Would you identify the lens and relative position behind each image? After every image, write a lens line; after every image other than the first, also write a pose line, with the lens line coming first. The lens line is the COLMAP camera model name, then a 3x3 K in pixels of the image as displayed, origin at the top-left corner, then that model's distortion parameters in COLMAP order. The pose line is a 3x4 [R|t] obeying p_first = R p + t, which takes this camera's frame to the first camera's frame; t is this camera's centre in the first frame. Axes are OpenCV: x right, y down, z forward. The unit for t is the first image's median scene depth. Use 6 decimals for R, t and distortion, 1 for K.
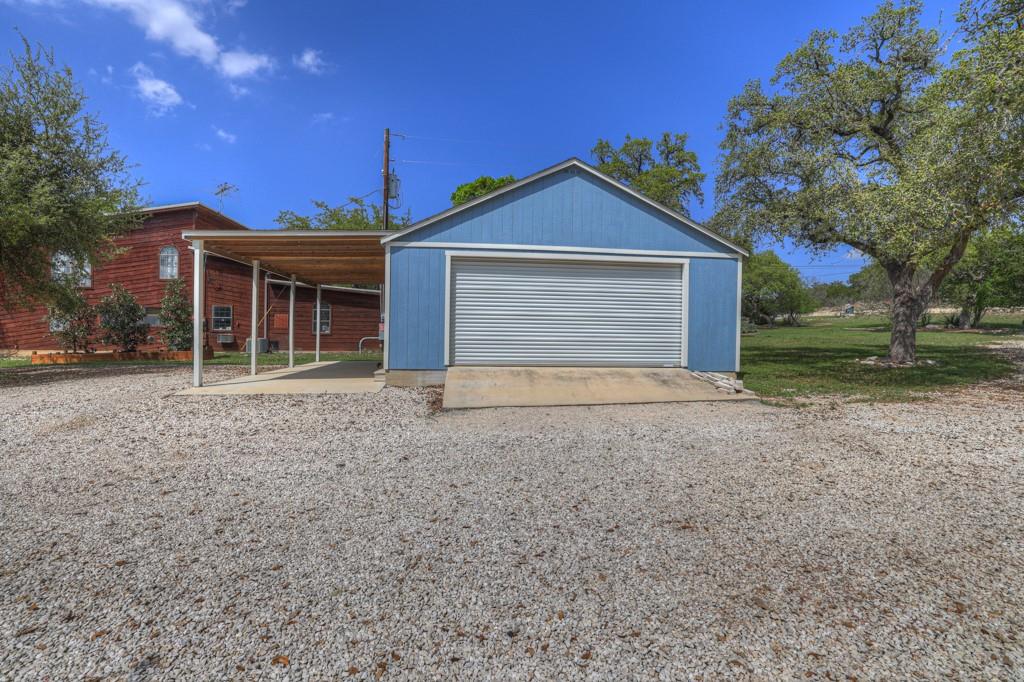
lens RADIAL K [[437.8, 0, 506.8], [0, 437.8, 336.9], [0, 0, 1]] dist [-0.019630, 0.000067]
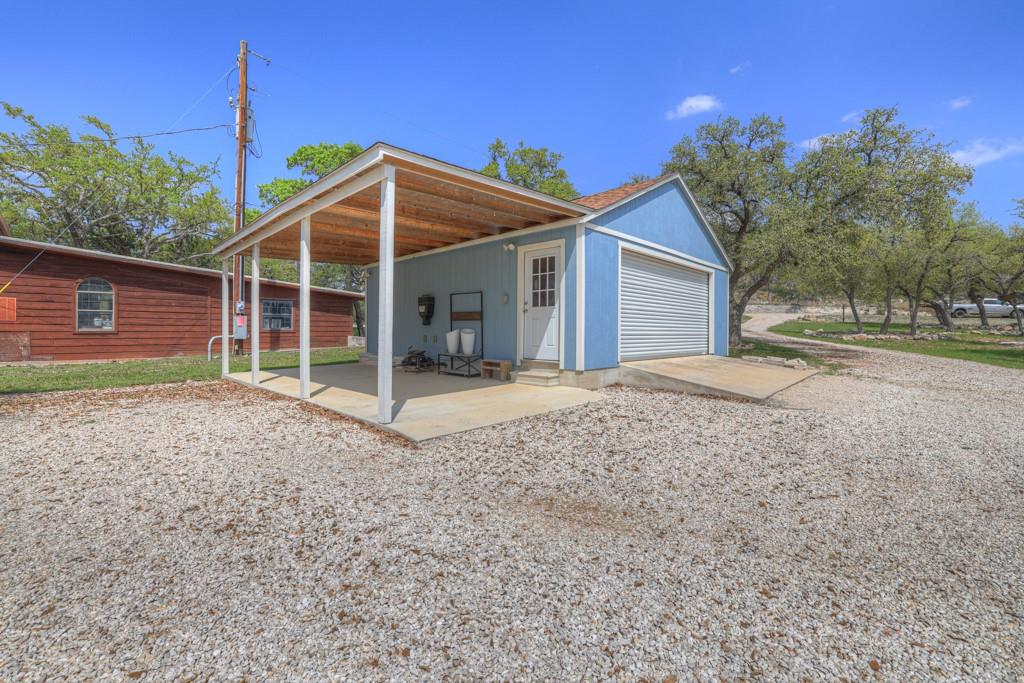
lens RADIAL K [[437.8, 0, 506.8], [0, 437.8, 337.4], [0, 0, 1]] dist [-0.019630, 0.000067]
pose [[0.775512, -0.017167, 0.631099, -0.884608], [0.009663, 0.999836, 0.015322, -0.005248], [-0.631259, -0.005784, 0.775551, 0.402523]]
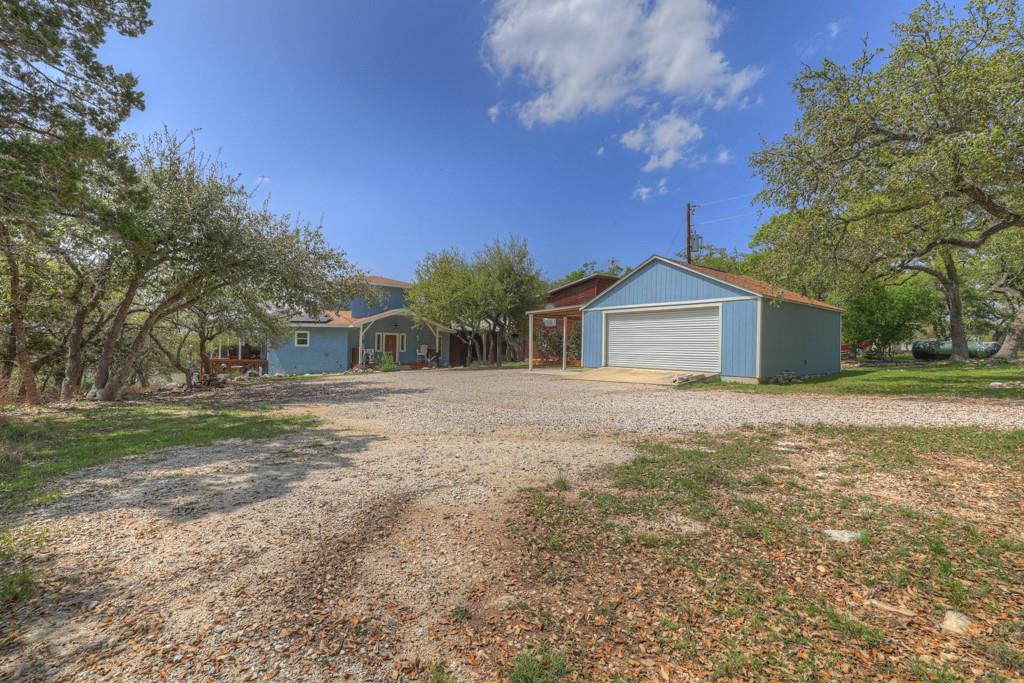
lens RADIAL K [[437.8, 0, 506.8], [0, 437.8, 337.4], [0, 0, 1]] dist [-0.019630, 0.000067]
pose [[0.523632, -0.025523, -0.851562, 1.332226], [-0.012126, 0.999227, -0.037406, 0.011526], [0.851858, 0.029913, 0.522917, -0.457680]]
